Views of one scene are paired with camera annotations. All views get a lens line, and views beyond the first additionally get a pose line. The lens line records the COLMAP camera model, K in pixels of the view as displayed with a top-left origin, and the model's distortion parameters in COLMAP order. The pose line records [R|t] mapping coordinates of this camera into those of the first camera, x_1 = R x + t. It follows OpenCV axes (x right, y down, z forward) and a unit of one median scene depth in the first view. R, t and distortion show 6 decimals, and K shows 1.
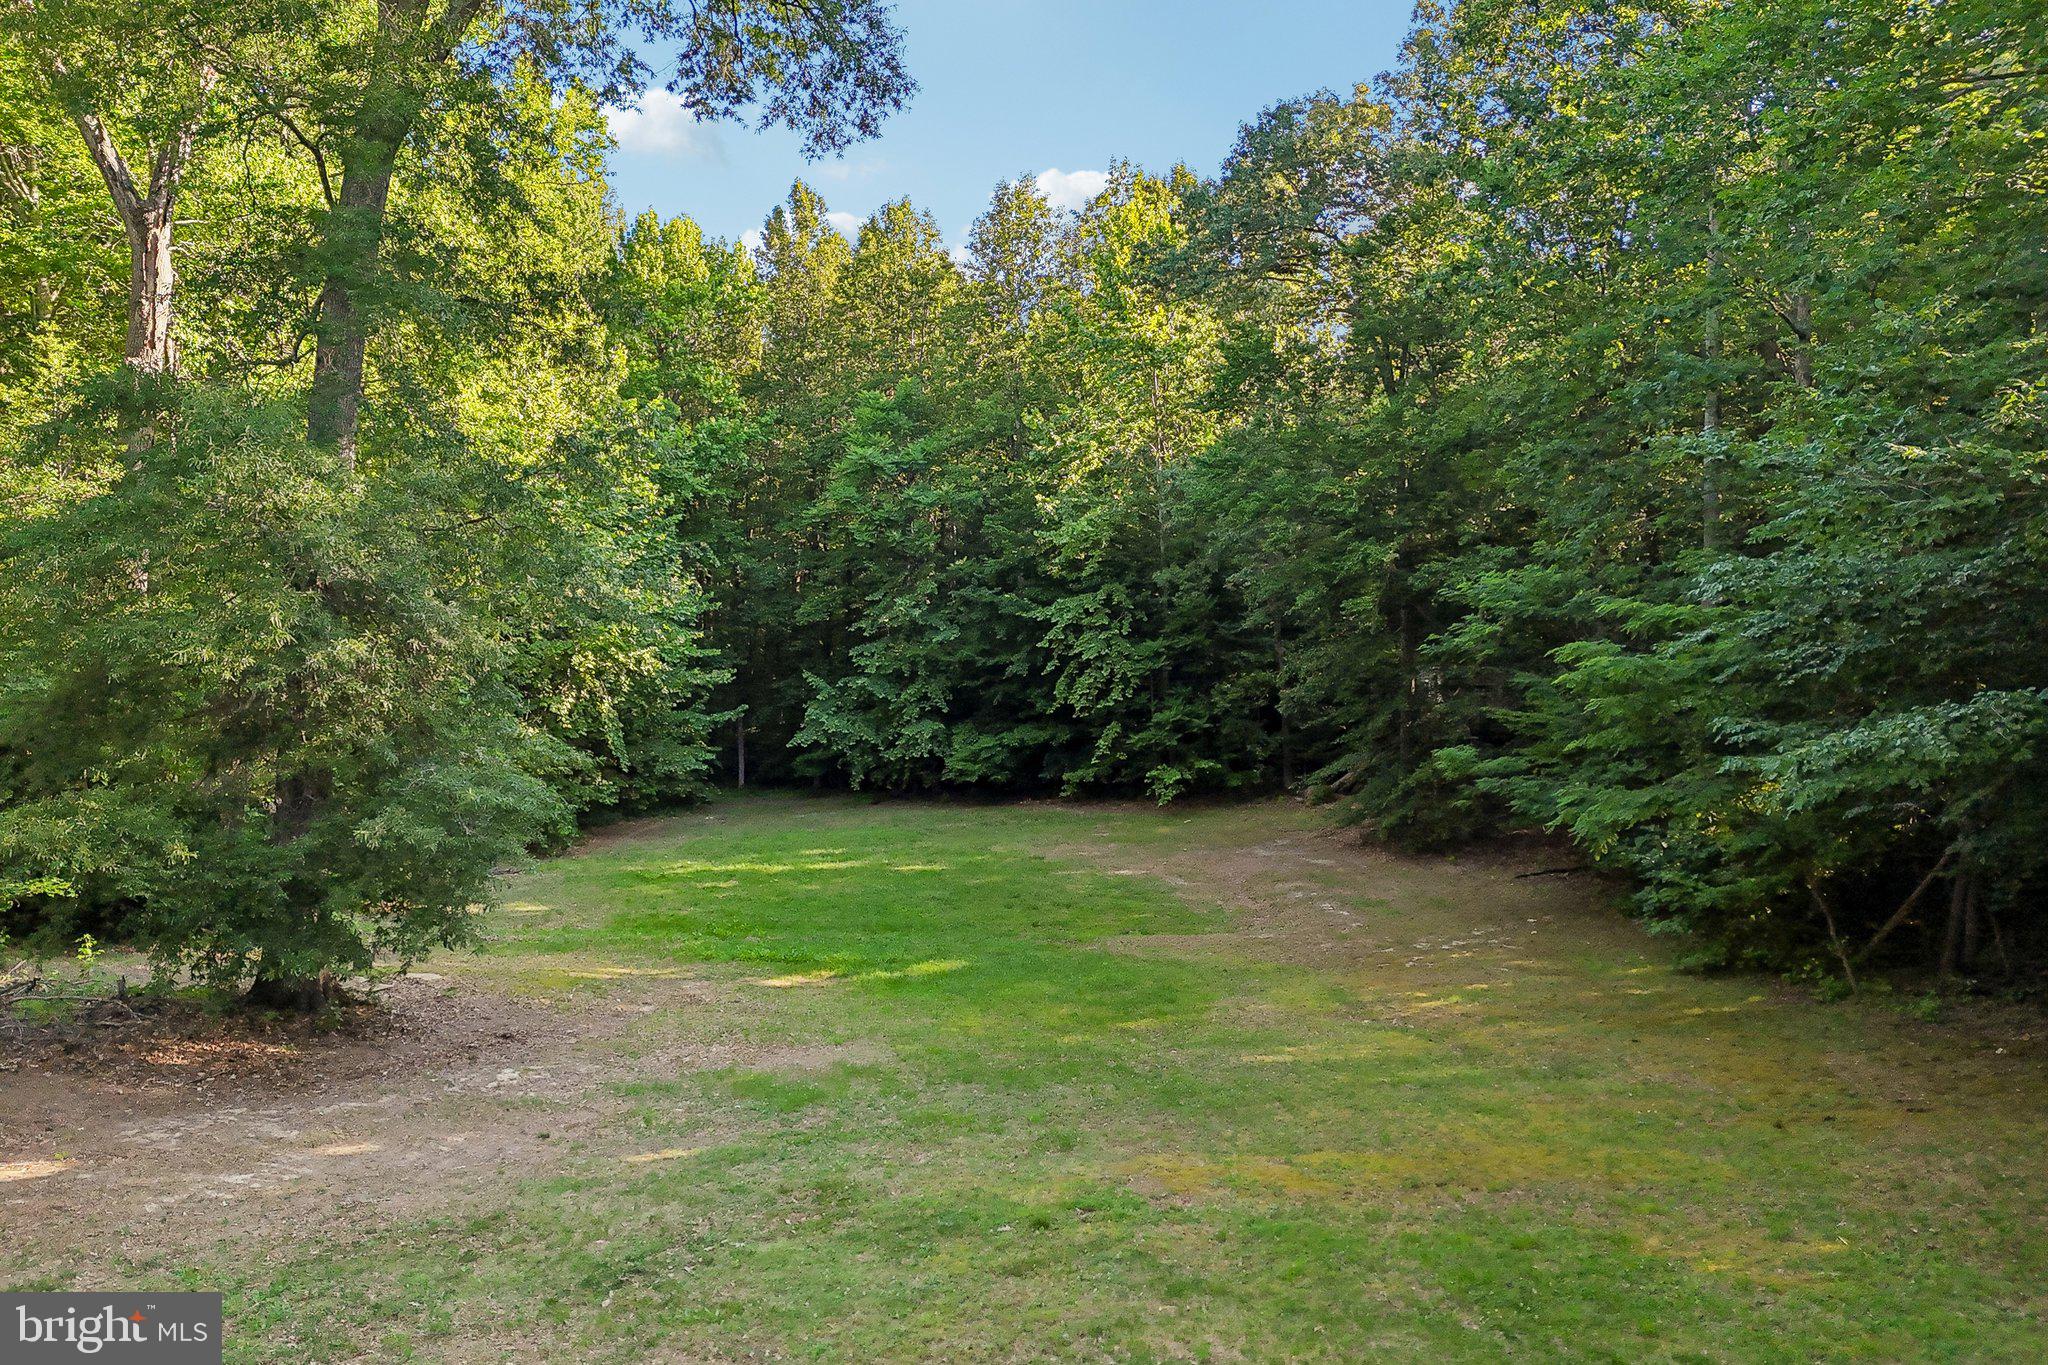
lens RADIAL K [[1504.8, 0, 1028.5], [0, 1504.8, 677.5], [0, 0, 1]] dist [0.094620, -0.102589]
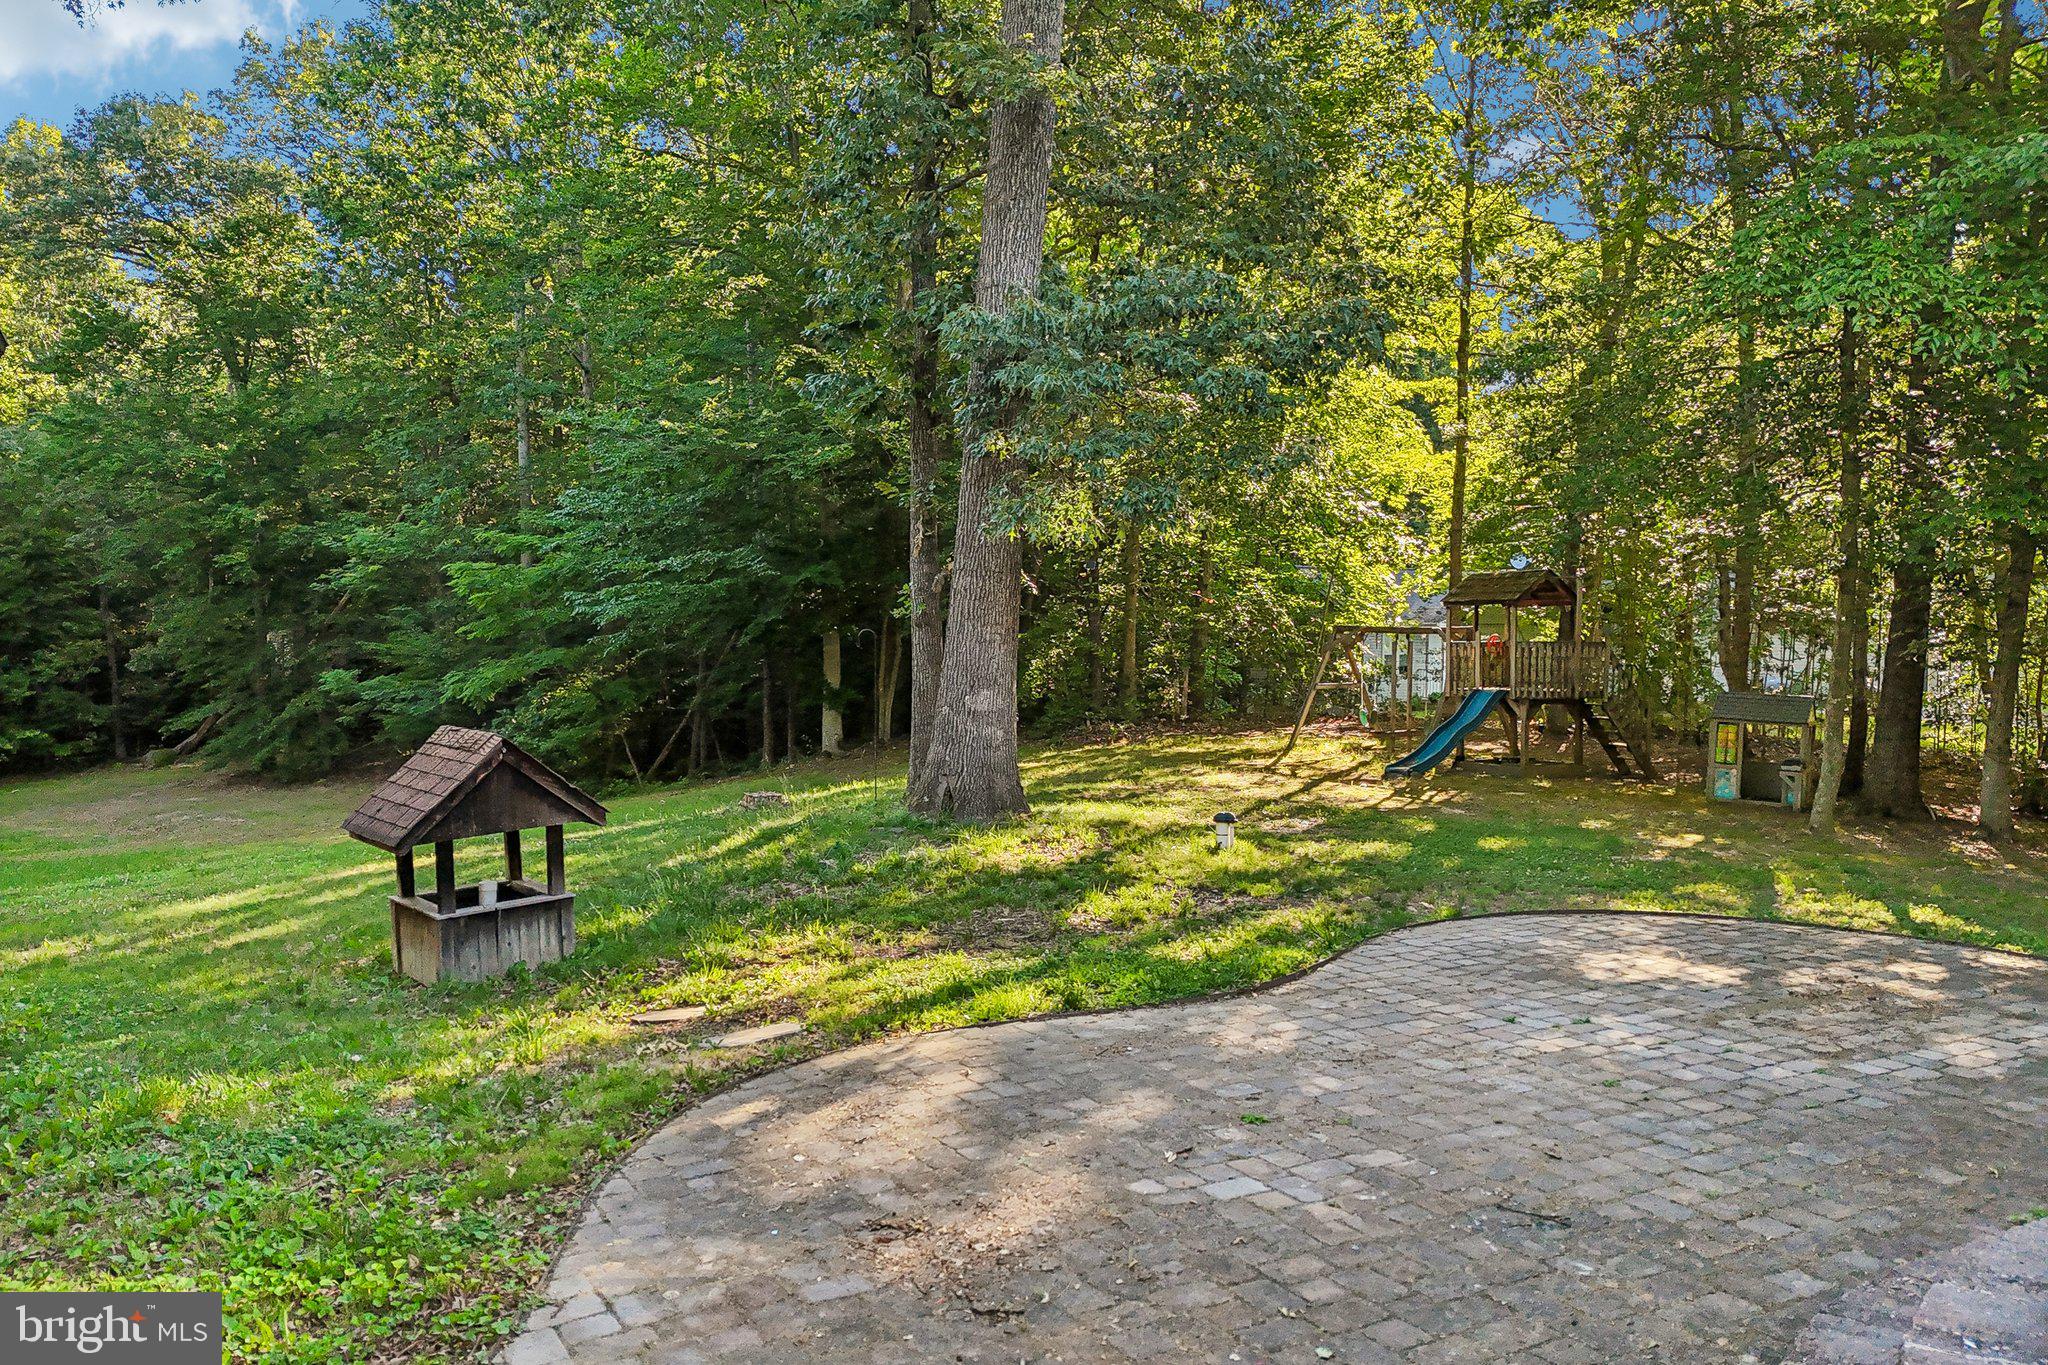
lens RADIAL K [[1504.8, 0, 1028.5], [0, 1504.8, 677.5], [0, 0, 1]] dist [0.094620, -0.102589]
pose [[0.721238, -0.028394, 0.692105, -0.139805], [0.037872, 0.999281, 0.001529, 0.057990], [-0.691651, 0.025109, 0.721795, -0.226011]]
